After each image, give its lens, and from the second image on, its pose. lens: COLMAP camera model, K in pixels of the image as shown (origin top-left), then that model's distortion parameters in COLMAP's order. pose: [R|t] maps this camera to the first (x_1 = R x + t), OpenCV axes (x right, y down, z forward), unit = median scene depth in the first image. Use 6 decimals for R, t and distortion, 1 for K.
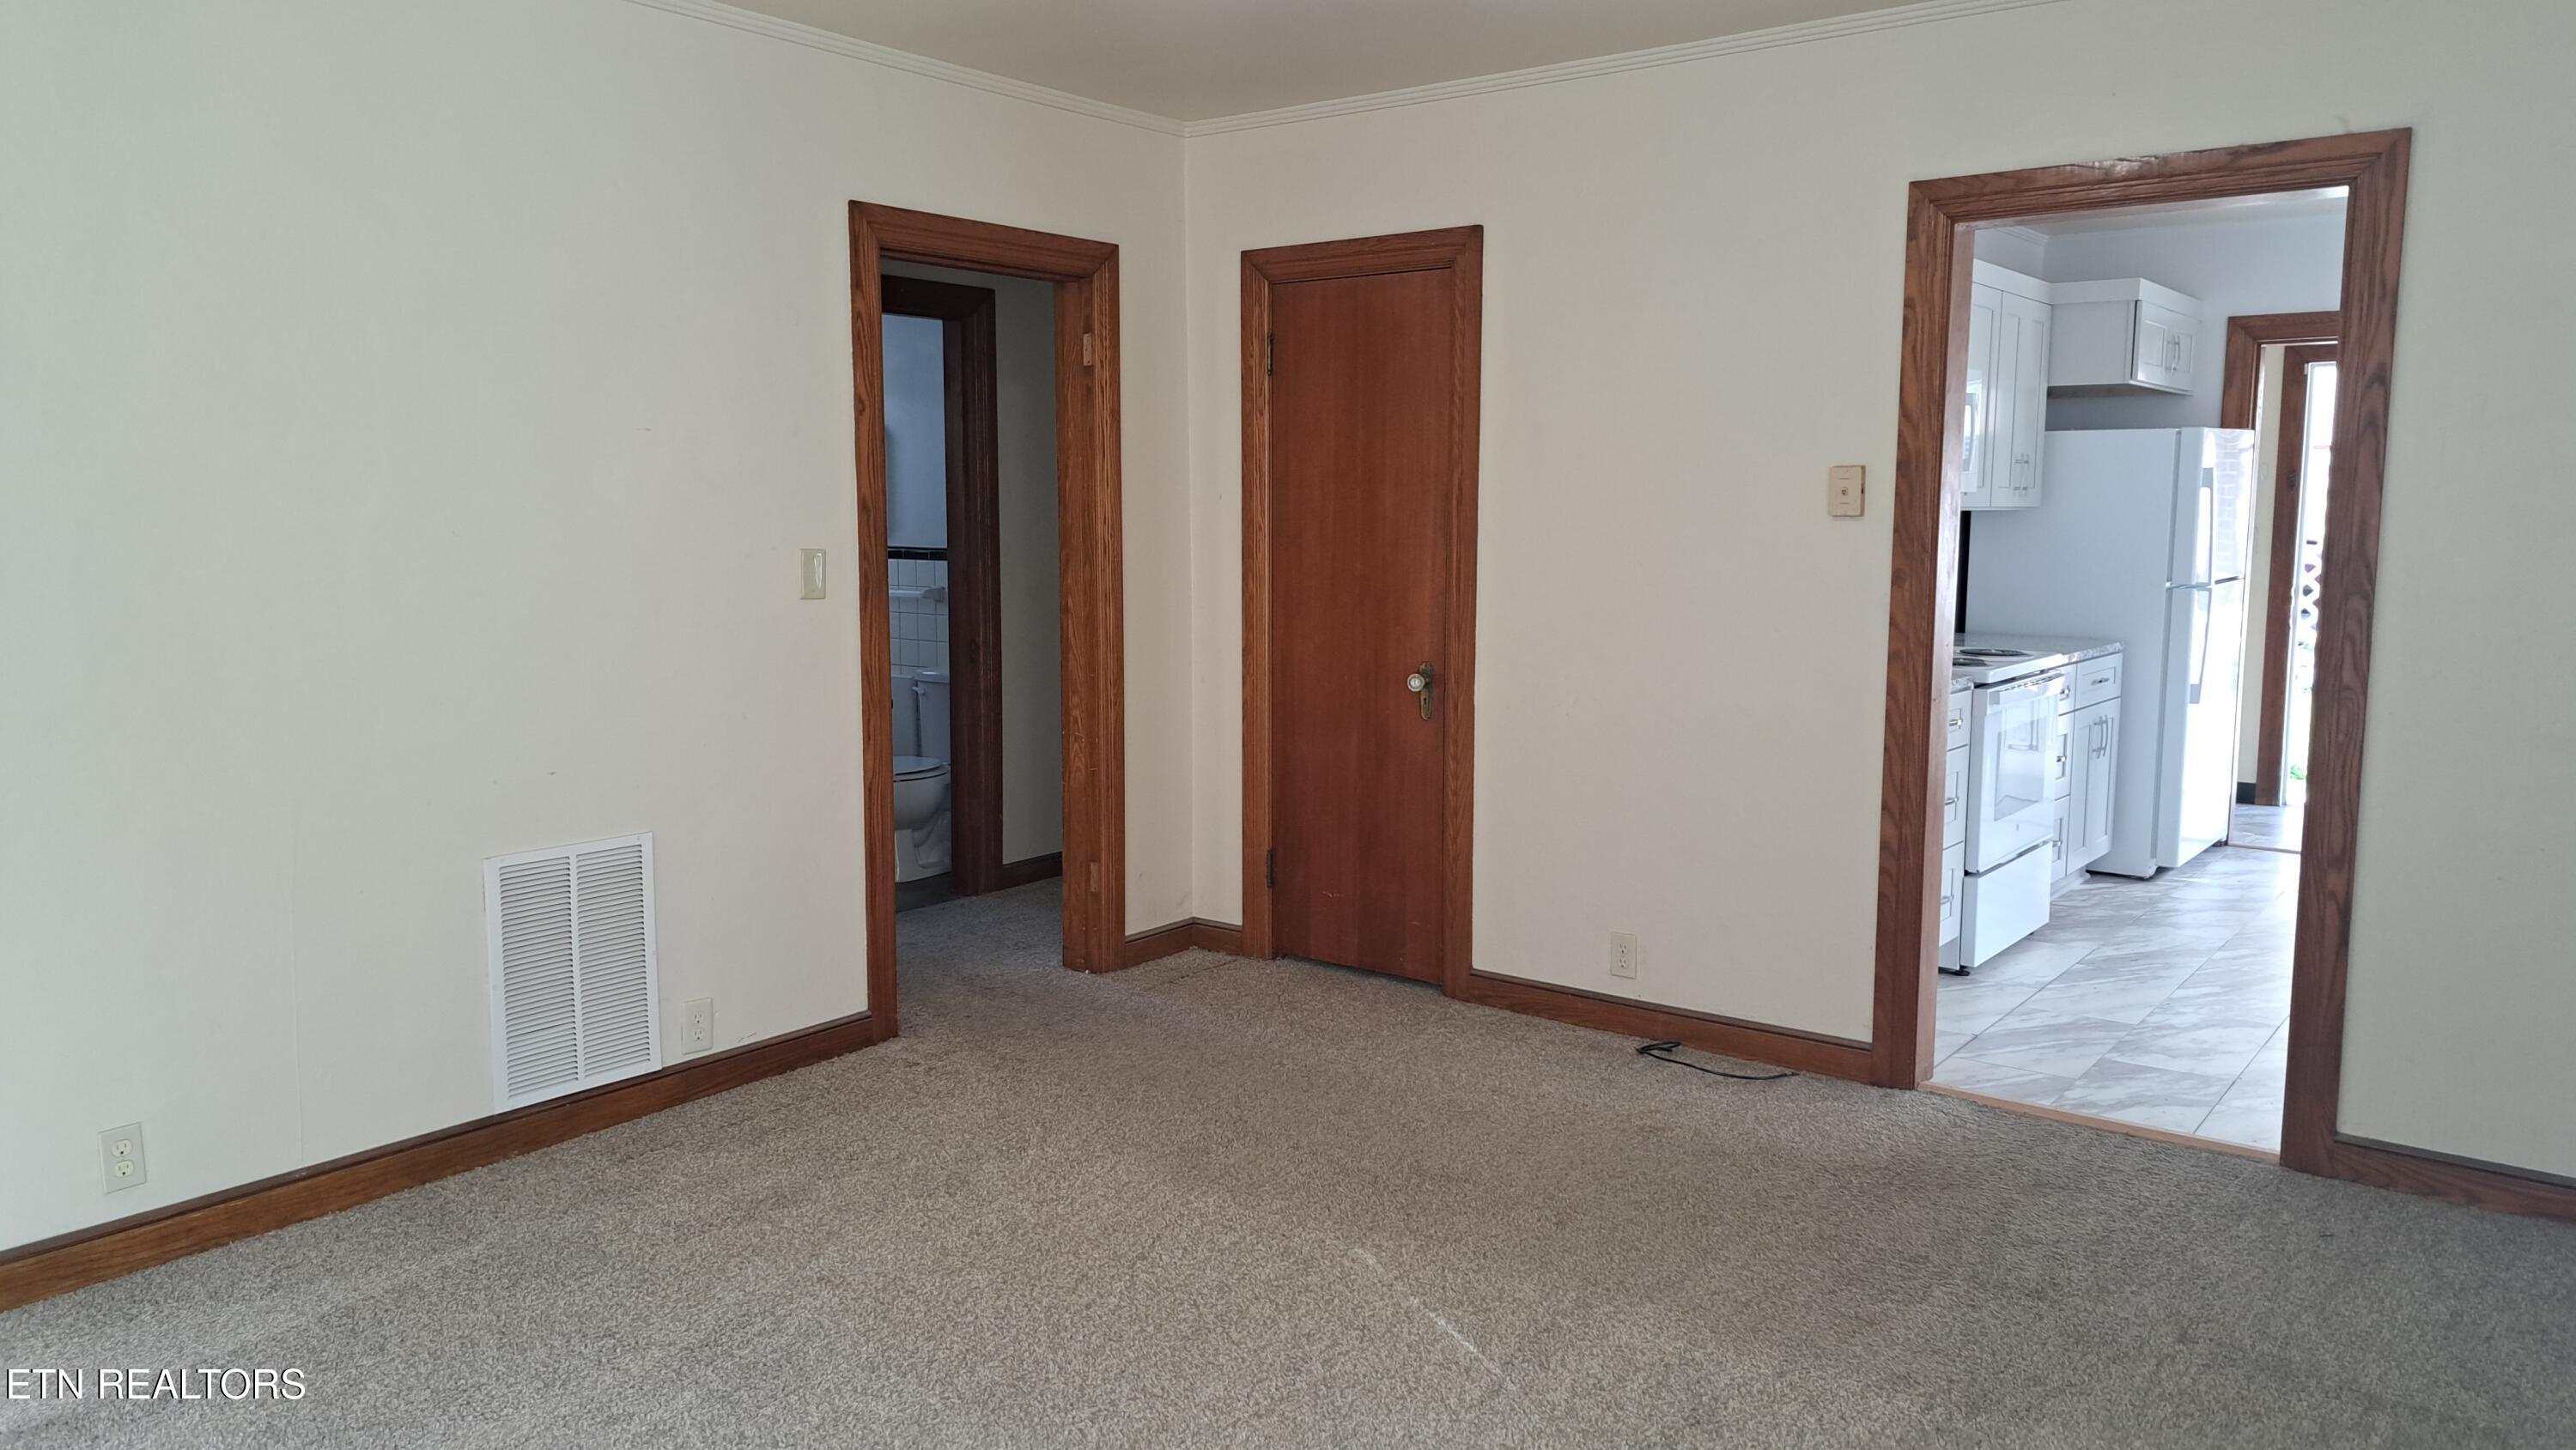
lens RADIAL K [[1833.7, 0, 1279.5], [0, 1833.7, 718.0], [0, 0, 1]] dist [0.062507, -0.066063]
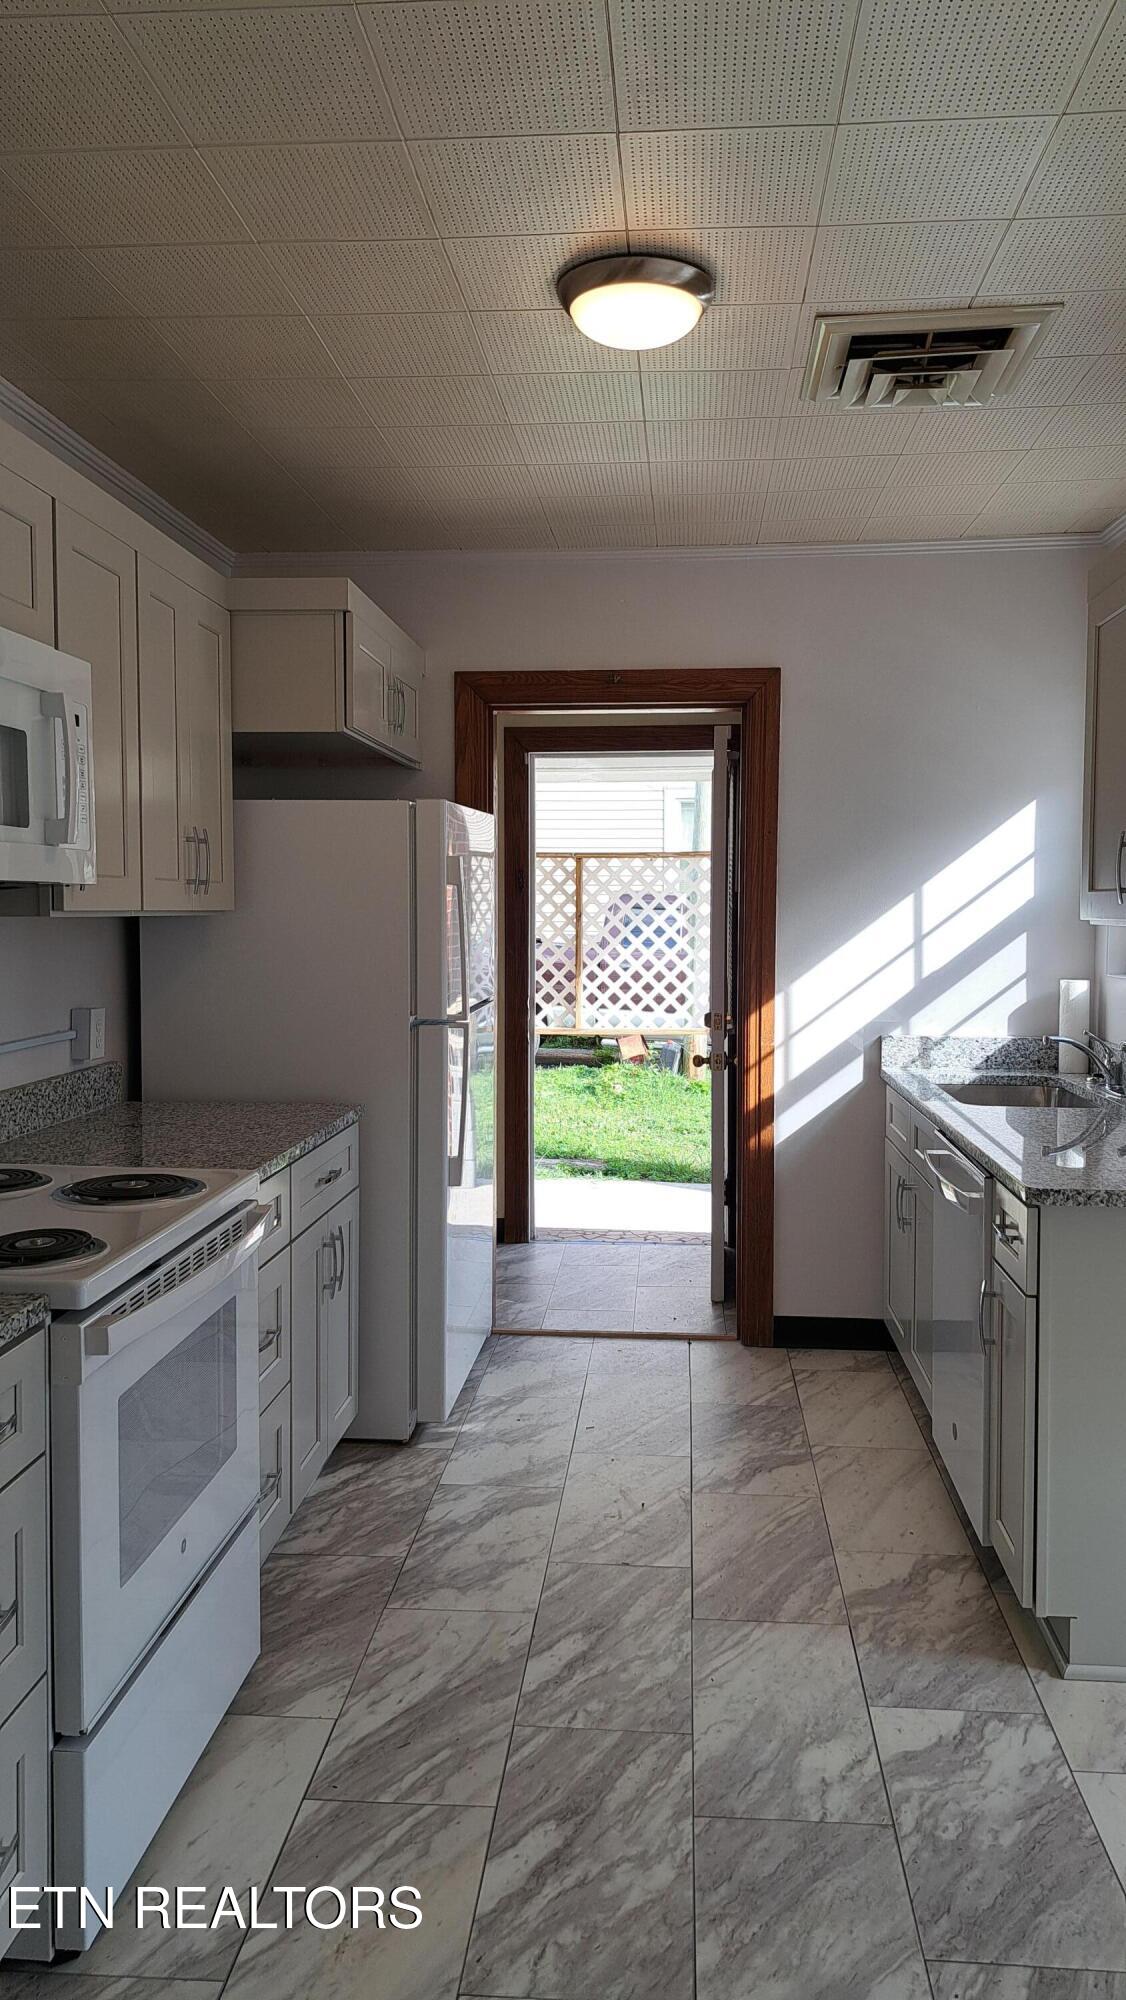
lens RADIAL K [[1416.1, 0, 568.9], [0, 1416.1, 985.6], [0, 0, 1]] dist [0.086386, -0.131385]
pose [[0.840821, -0.030401, 0.540460, 0.239648], [0.062465, 0.997201, -0.041087, -0.059493], [-0.537698, 0.068306, 0.840366, 0.516128]]
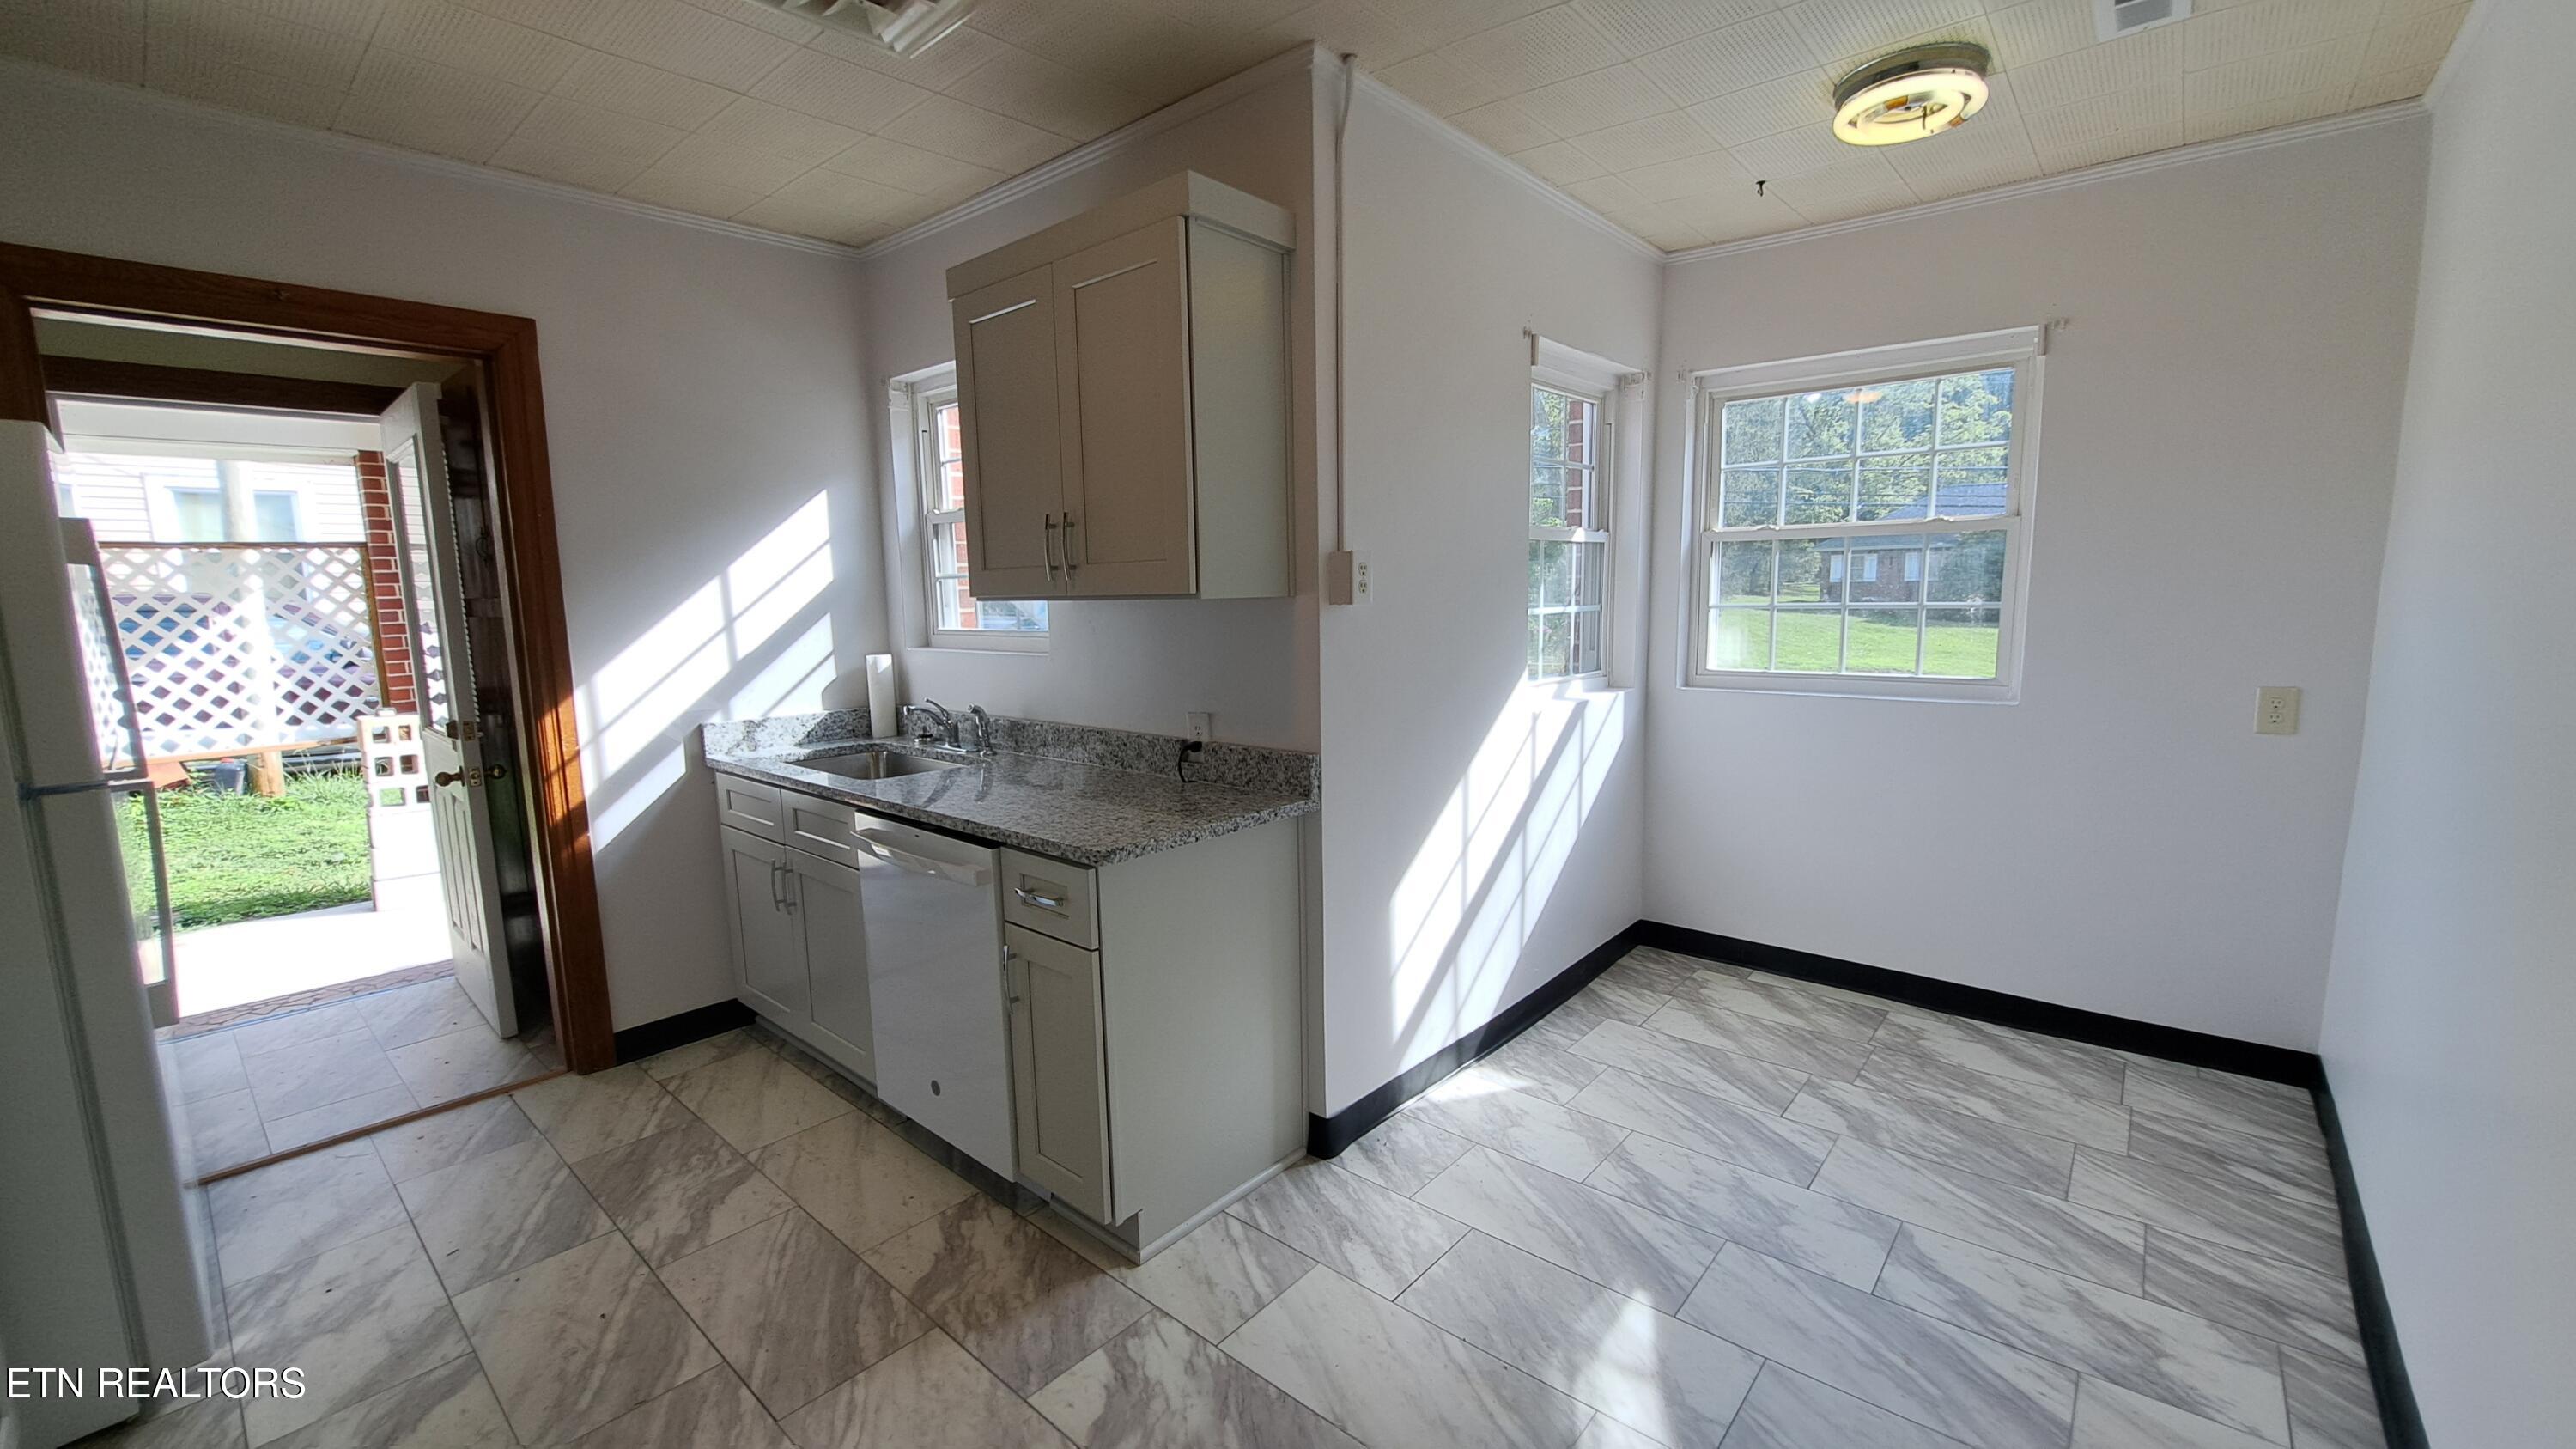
lens RADIAL K [[1024.0, 0, 1281.3], [0, 1024.0, 733.5], [0, 0, 1]] dist [-0.021433, 0.000252]
pose [[0.061852, -0.139215, 0.988329, 0.272929], [0.131520, 0.982727, 0.130195, -0.075447], [-0.989382, 0.121932, 0.079093, 0.694403]]
